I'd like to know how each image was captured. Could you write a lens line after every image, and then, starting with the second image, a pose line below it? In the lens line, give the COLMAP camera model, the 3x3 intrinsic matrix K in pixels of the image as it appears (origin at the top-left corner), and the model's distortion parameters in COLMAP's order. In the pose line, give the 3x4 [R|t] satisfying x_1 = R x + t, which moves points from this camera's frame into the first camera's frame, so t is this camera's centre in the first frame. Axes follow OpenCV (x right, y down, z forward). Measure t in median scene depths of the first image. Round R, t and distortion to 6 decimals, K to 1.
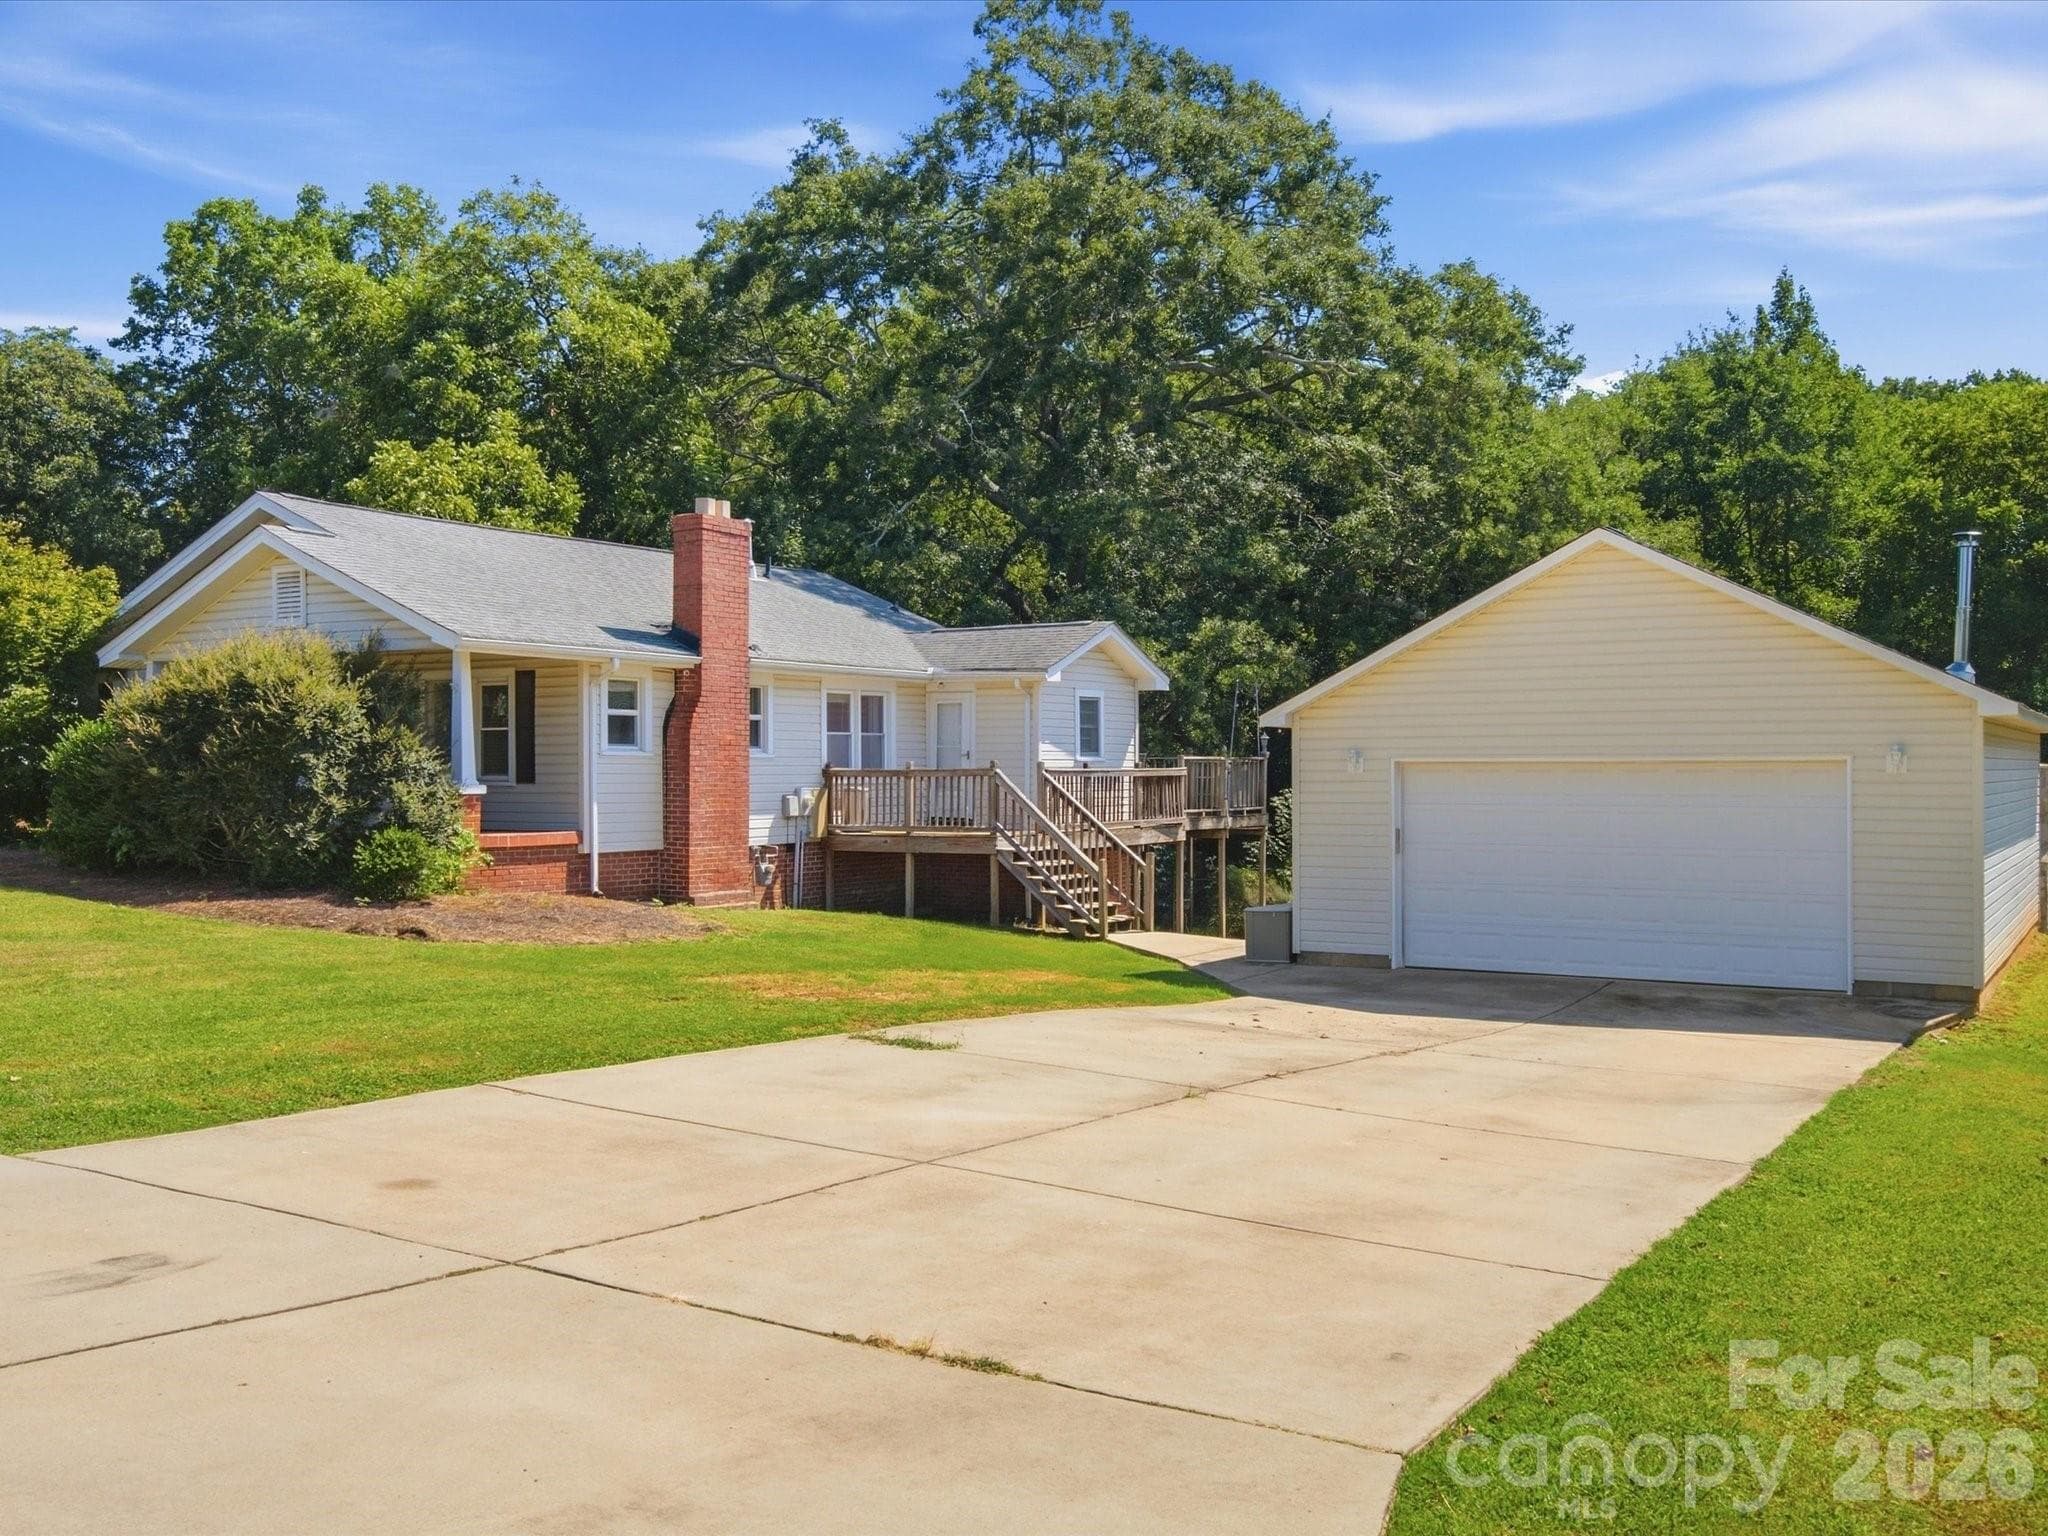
lens RADIAL K [[1895.0, 0, 1019.2], [0, 1895.0, 766.6], [0, 0, 1]] dist [0.001514, 0.000000]
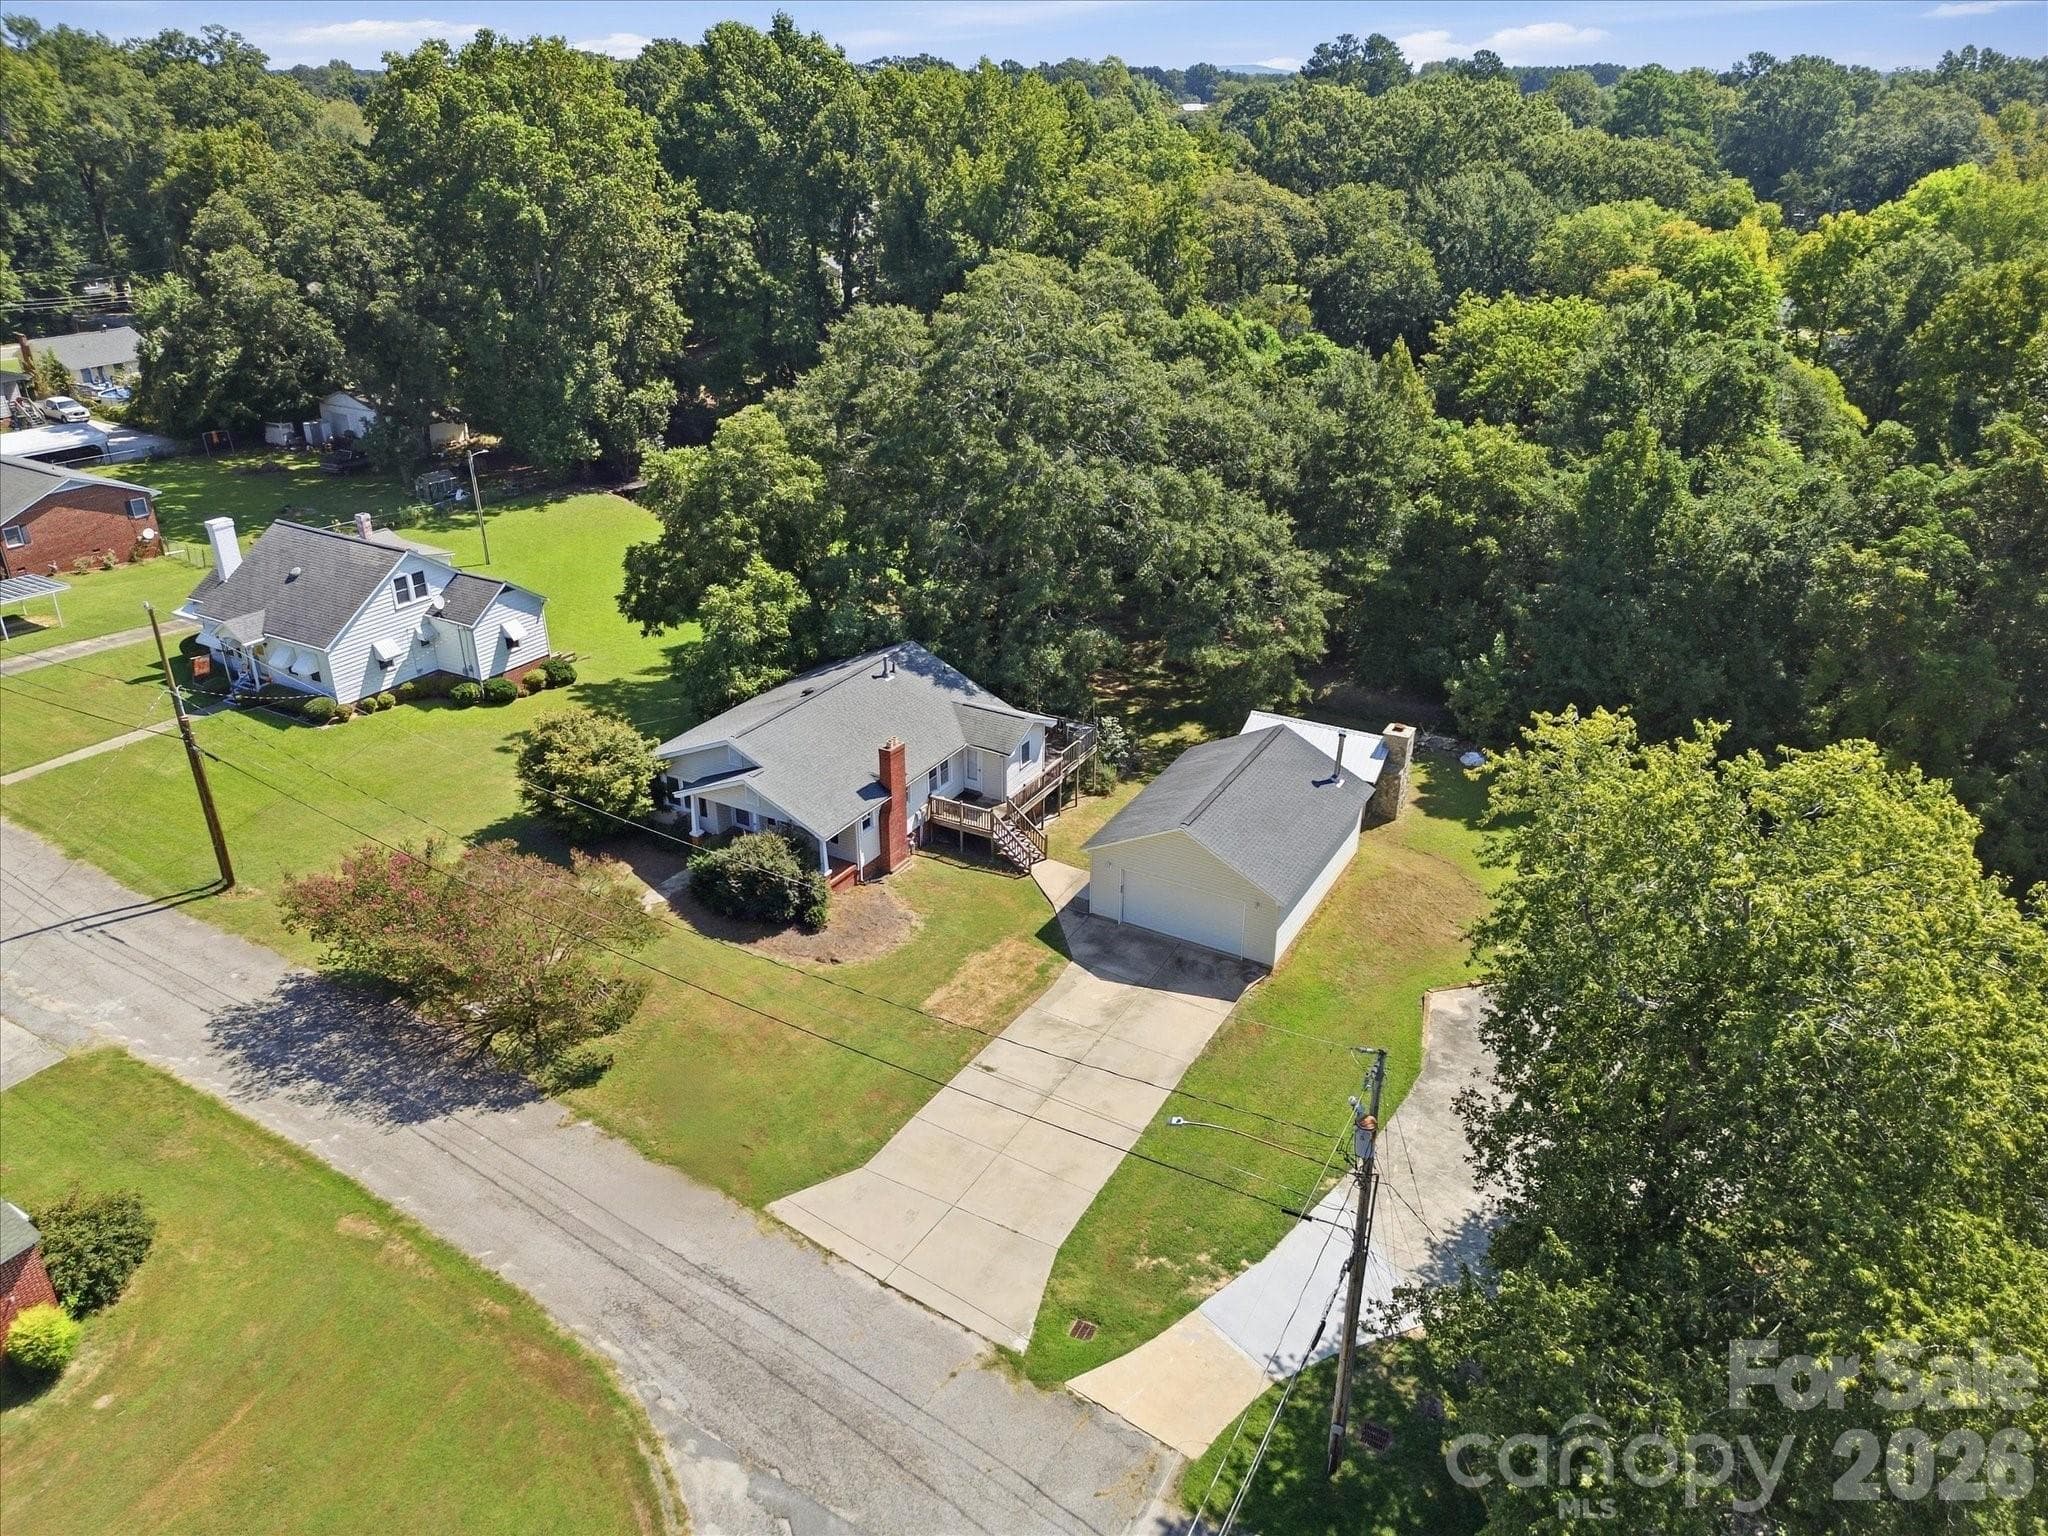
lens RADIAL K [[1419.0, 0, 1025.1], [0, 1419.0, 773.0], [0, 0, 1]] dist [0.035058, -0.000766]
pose [[0.999222, -0.019092, 0.034496, -0.039758], [0.002084, 0.899282, 0.437364, -1.065252], [-0.039372, -0.436952, 0.898623, -0.954522]]
